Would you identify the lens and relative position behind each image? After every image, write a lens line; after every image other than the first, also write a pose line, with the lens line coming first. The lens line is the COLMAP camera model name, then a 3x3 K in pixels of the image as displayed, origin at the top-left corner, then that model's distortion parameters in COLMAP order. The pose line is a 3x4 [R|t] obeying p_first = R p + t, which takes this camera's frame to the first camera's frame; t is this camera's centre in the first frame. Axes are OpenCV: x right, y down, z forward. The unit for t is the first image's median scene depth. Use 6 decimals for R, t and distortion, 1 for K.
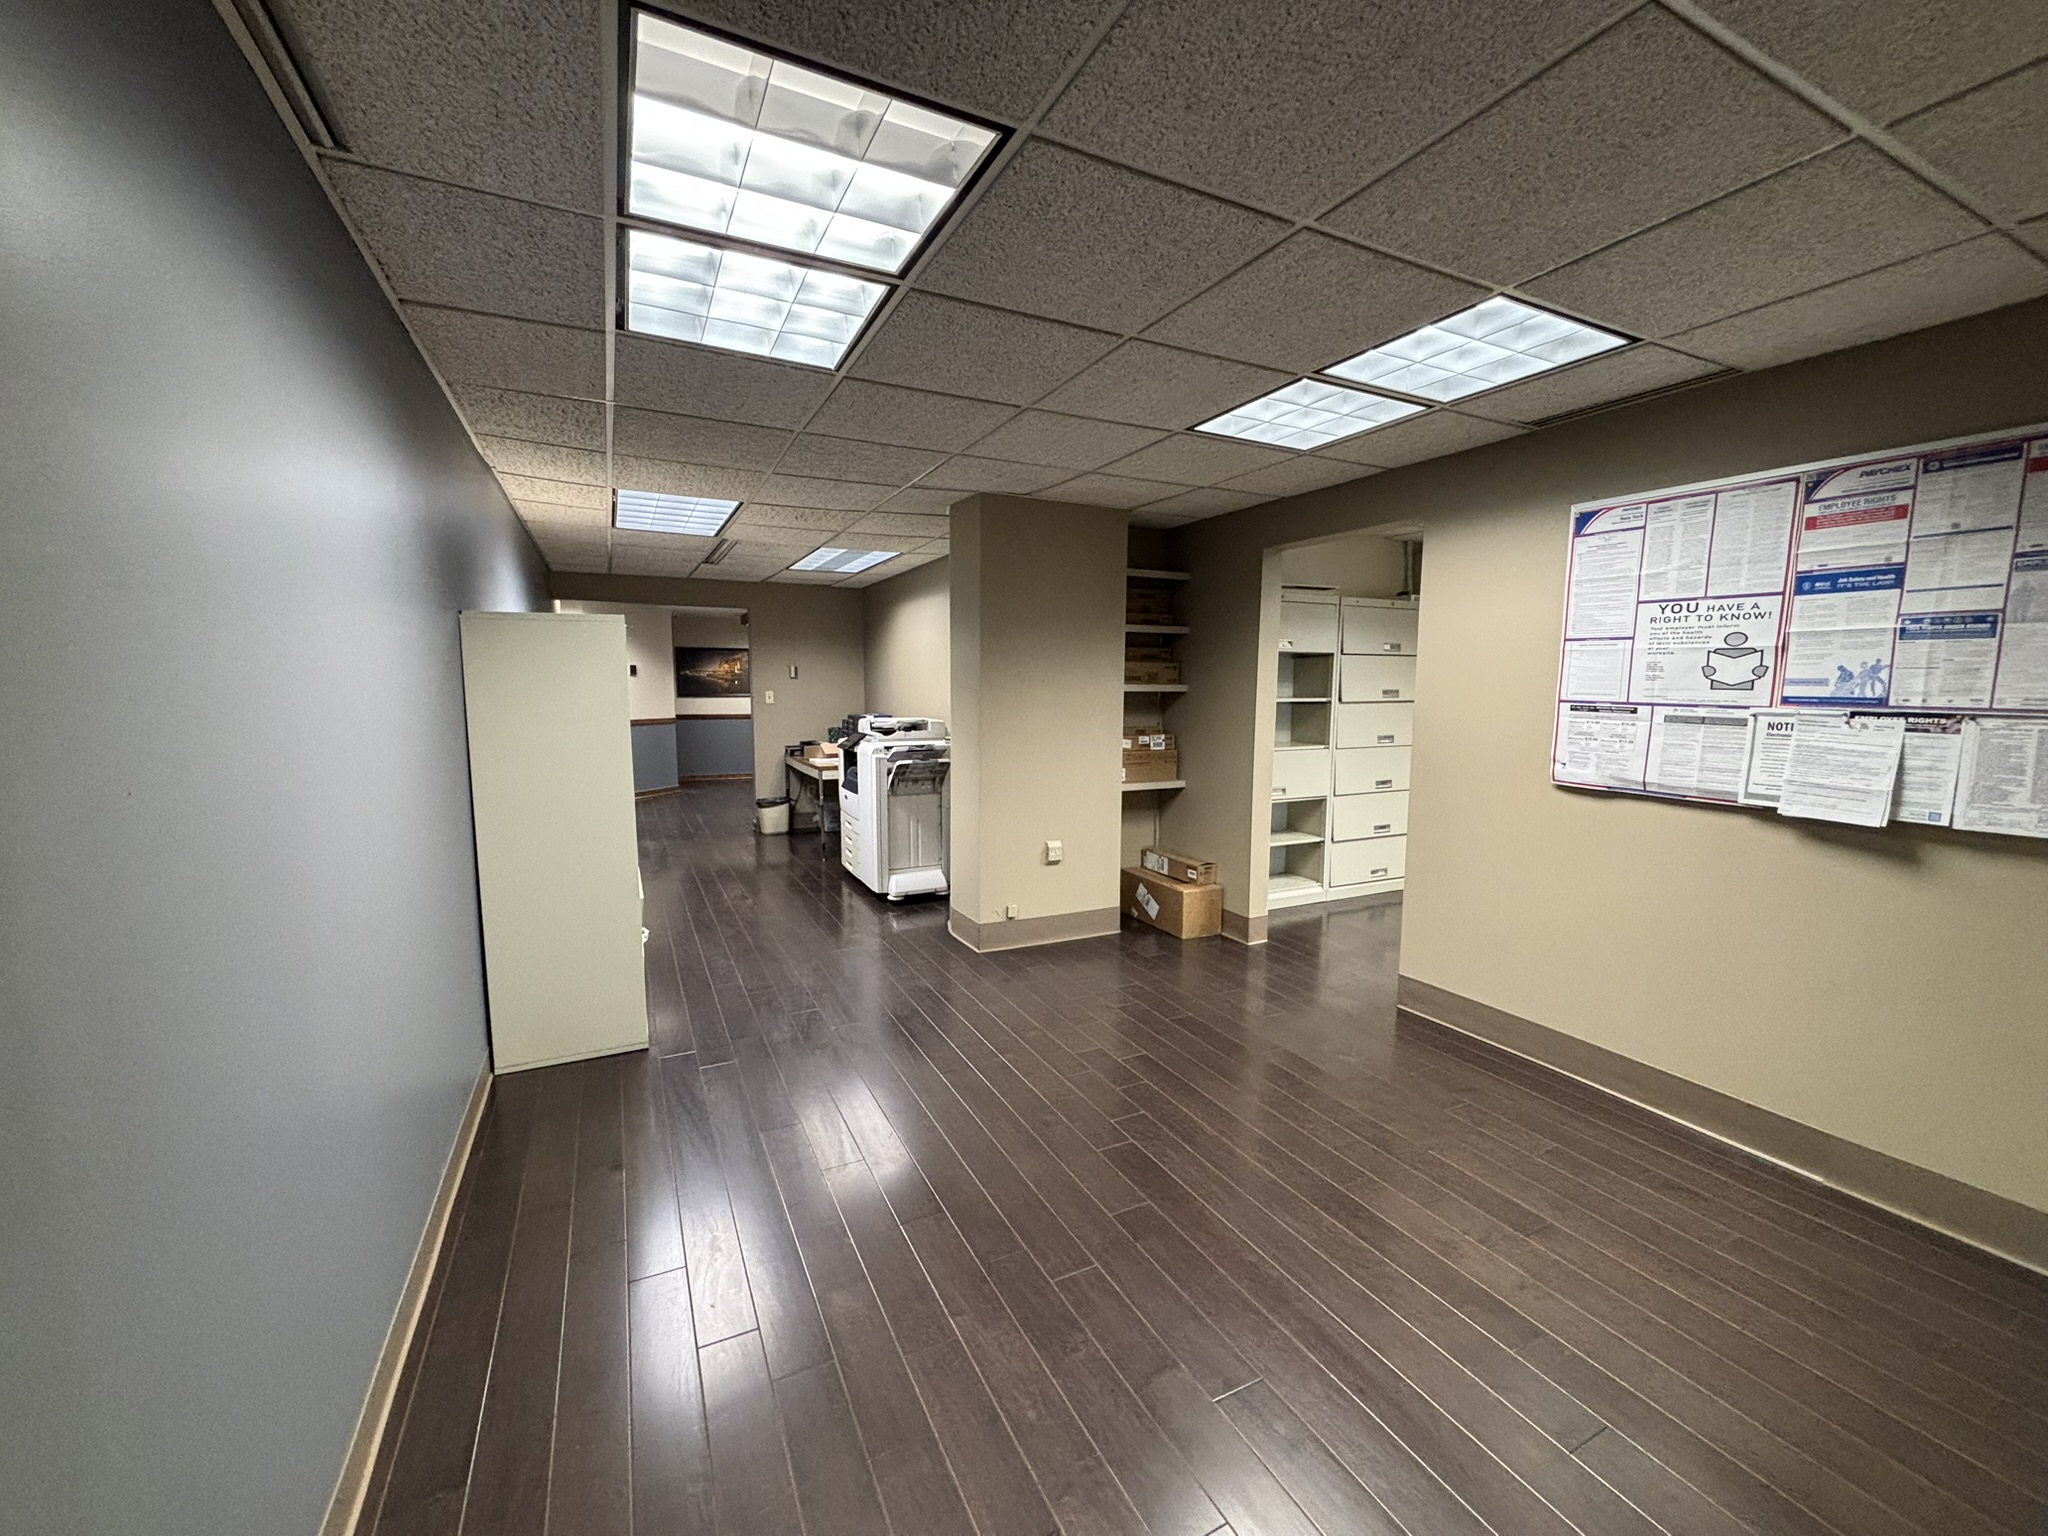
lens RADIAL K [[821.8, 0, 1024.0], [0, 821.8, 768.0], [0, 0, 1]] dist [-0.001296, -0.000595]
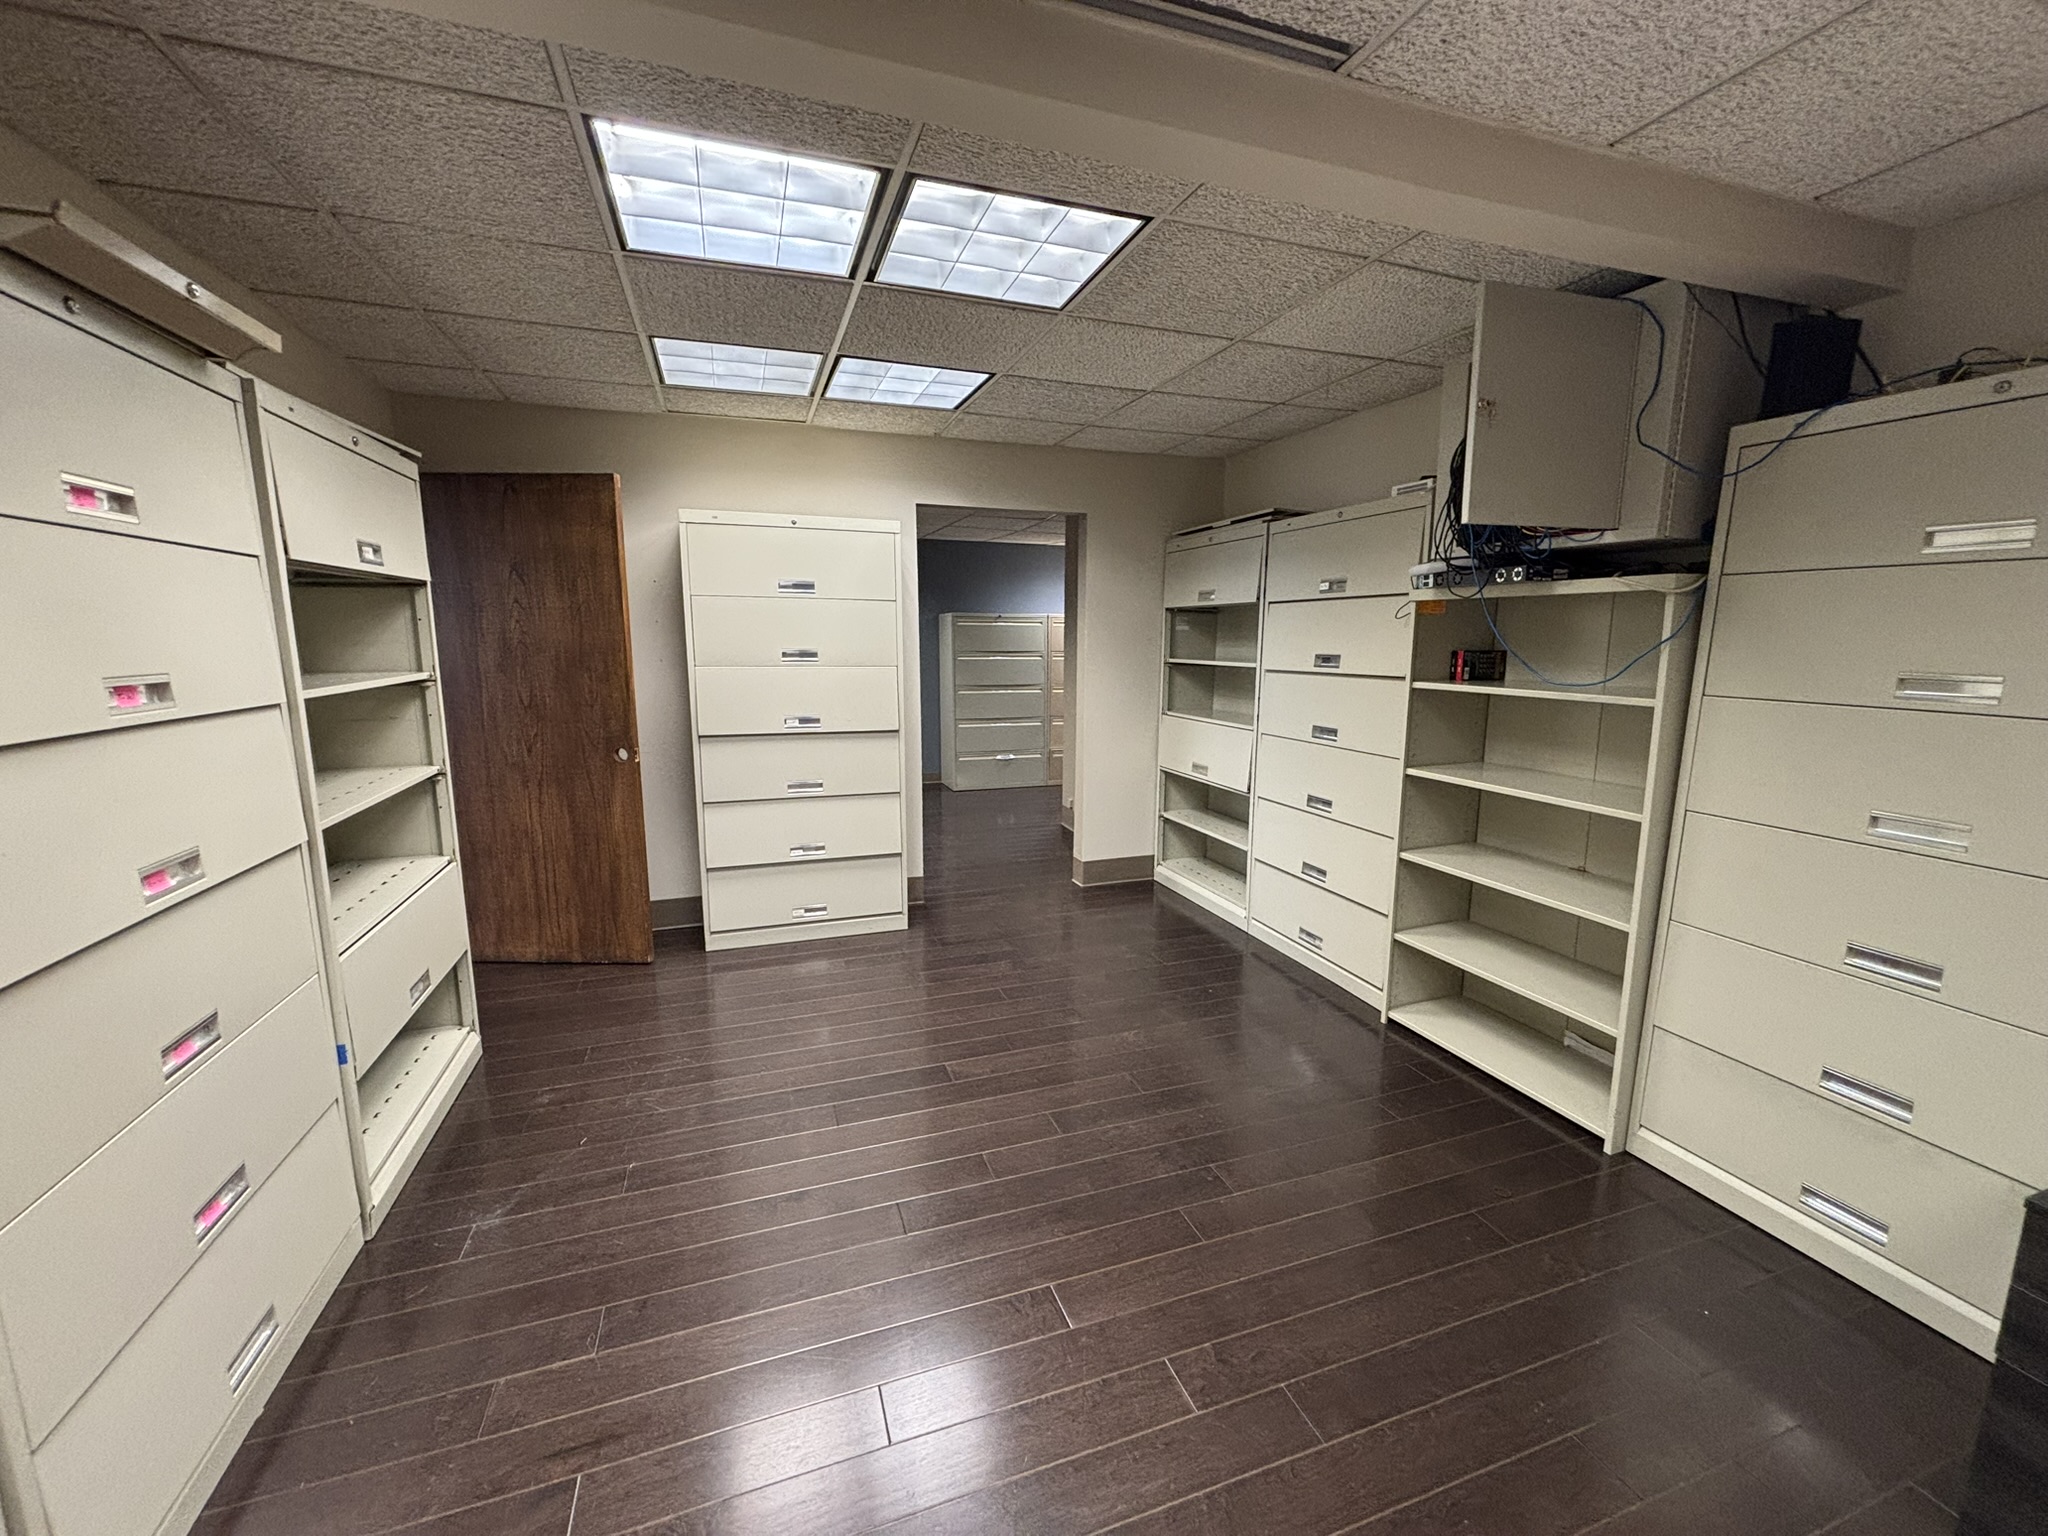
lens RADIAL K [[821.8, 0, 1024.0], [0, 821.8, 768.0], [0, 0, 1]] dist [-0.001296, -0.000595]
pose [[-0.130107, 0.152969, -0.979629, 1.108242], [-0.118160, 0.978594, 0.168500, -0.088624], [0.984434, 0.137676, -0.109247, 0.852443]]
